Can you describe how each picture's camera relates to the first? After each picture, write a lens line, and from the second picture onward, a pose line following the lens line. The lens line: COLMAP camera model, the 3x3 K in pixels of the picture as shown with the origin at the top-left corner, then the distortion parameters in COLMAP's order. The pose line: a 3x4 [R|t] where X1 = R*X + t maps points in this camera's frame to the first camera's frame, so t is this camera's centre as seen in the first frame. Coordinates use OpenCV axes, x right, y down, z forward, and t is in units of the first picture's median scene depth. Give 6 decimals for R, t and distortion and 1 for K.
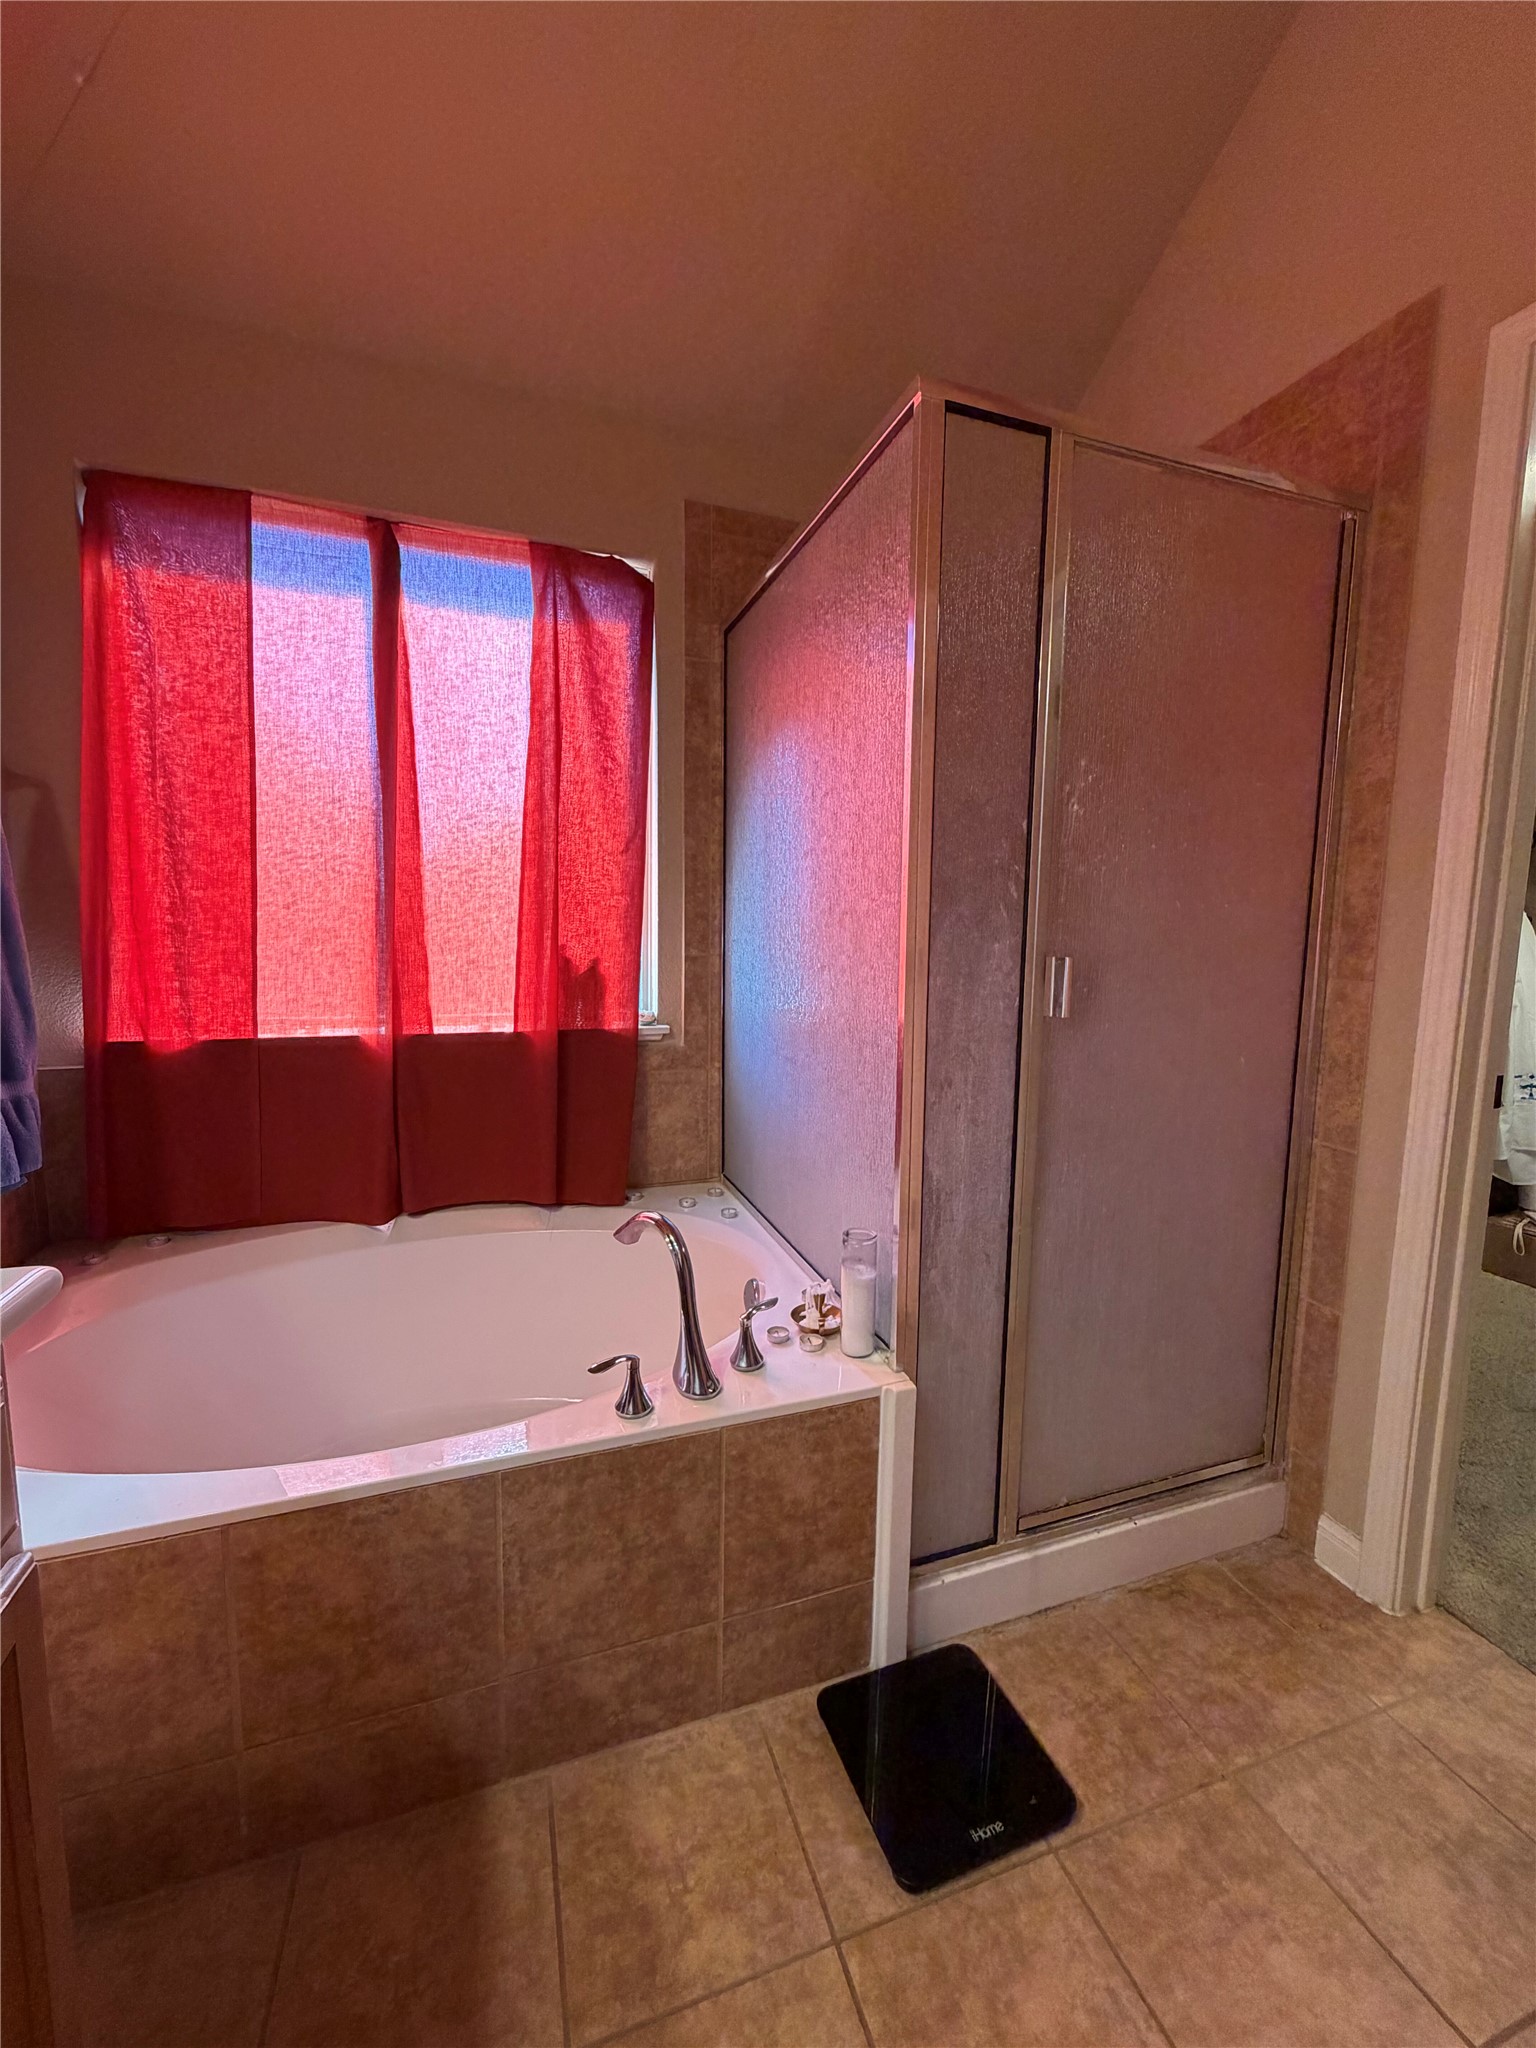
lens RADIAL K [[831.9, 0, 768.0], [0, 831.9, 1024.0], [0, 0, 1]] dist [-0.000265, 0.000028]
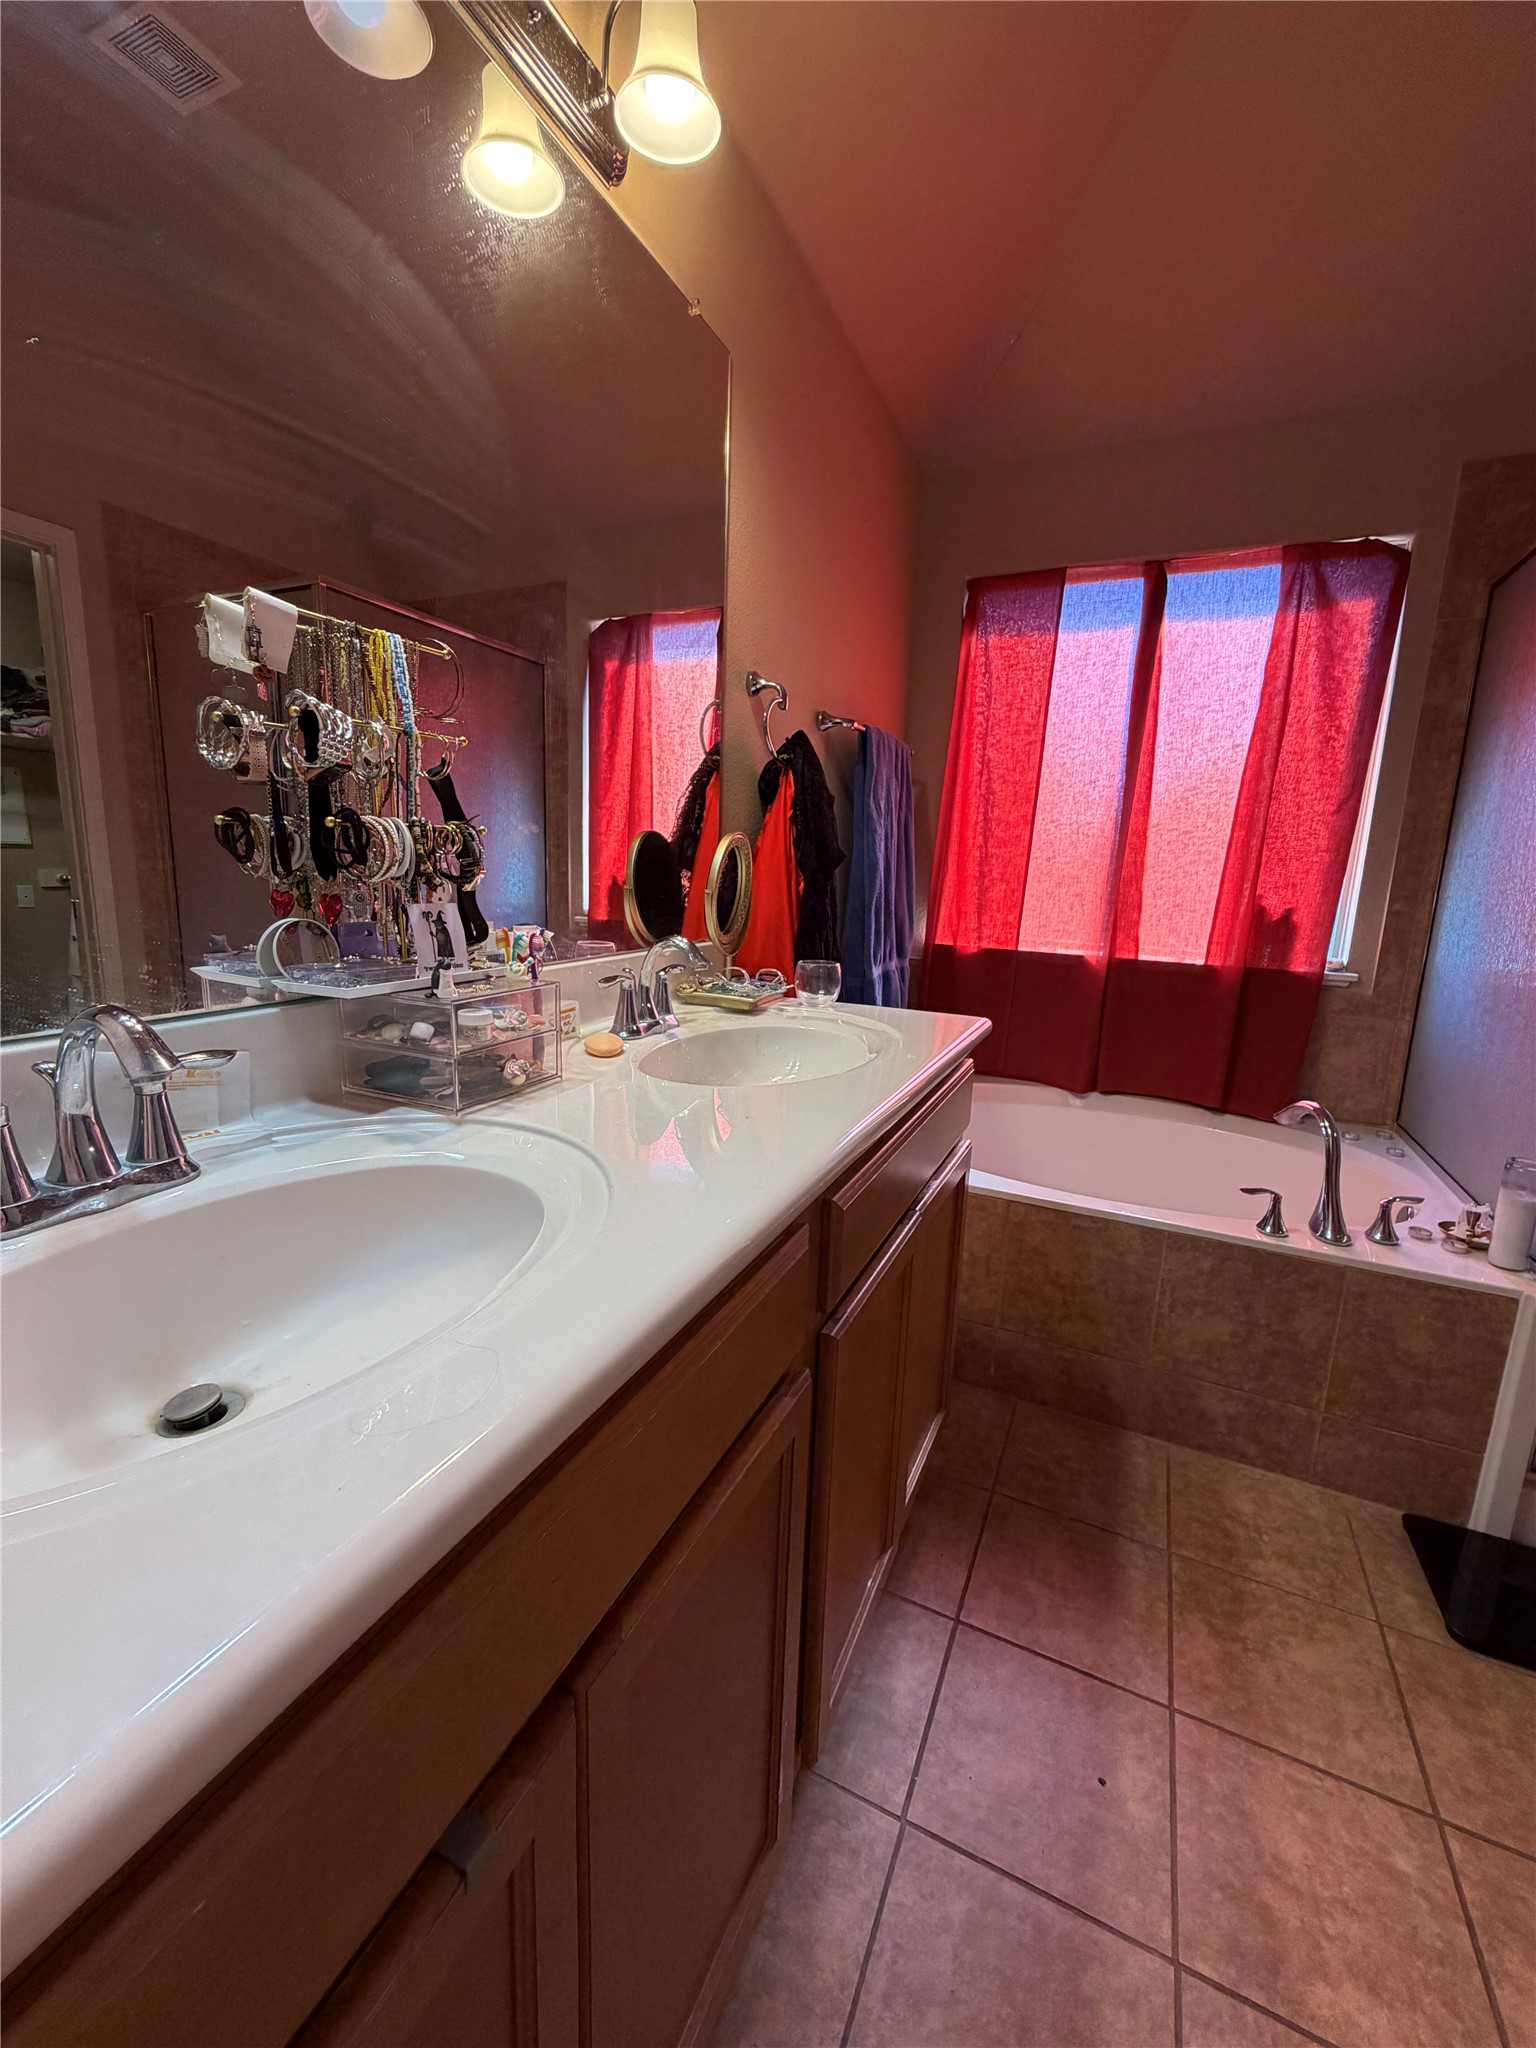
lens RADIAL K [[831.9, 0, 768.0], [0, 831.9, 1024.0], [0, 0, 1]] dist [-0.000265, 0.000028]
pose [[0.725739, 0.138938, -0.673794, 0.070246], [-0.106346, 0.990279, 0.089654, 0.058048], [0.679701, 0.006589, 0.733460, -0.356390]]
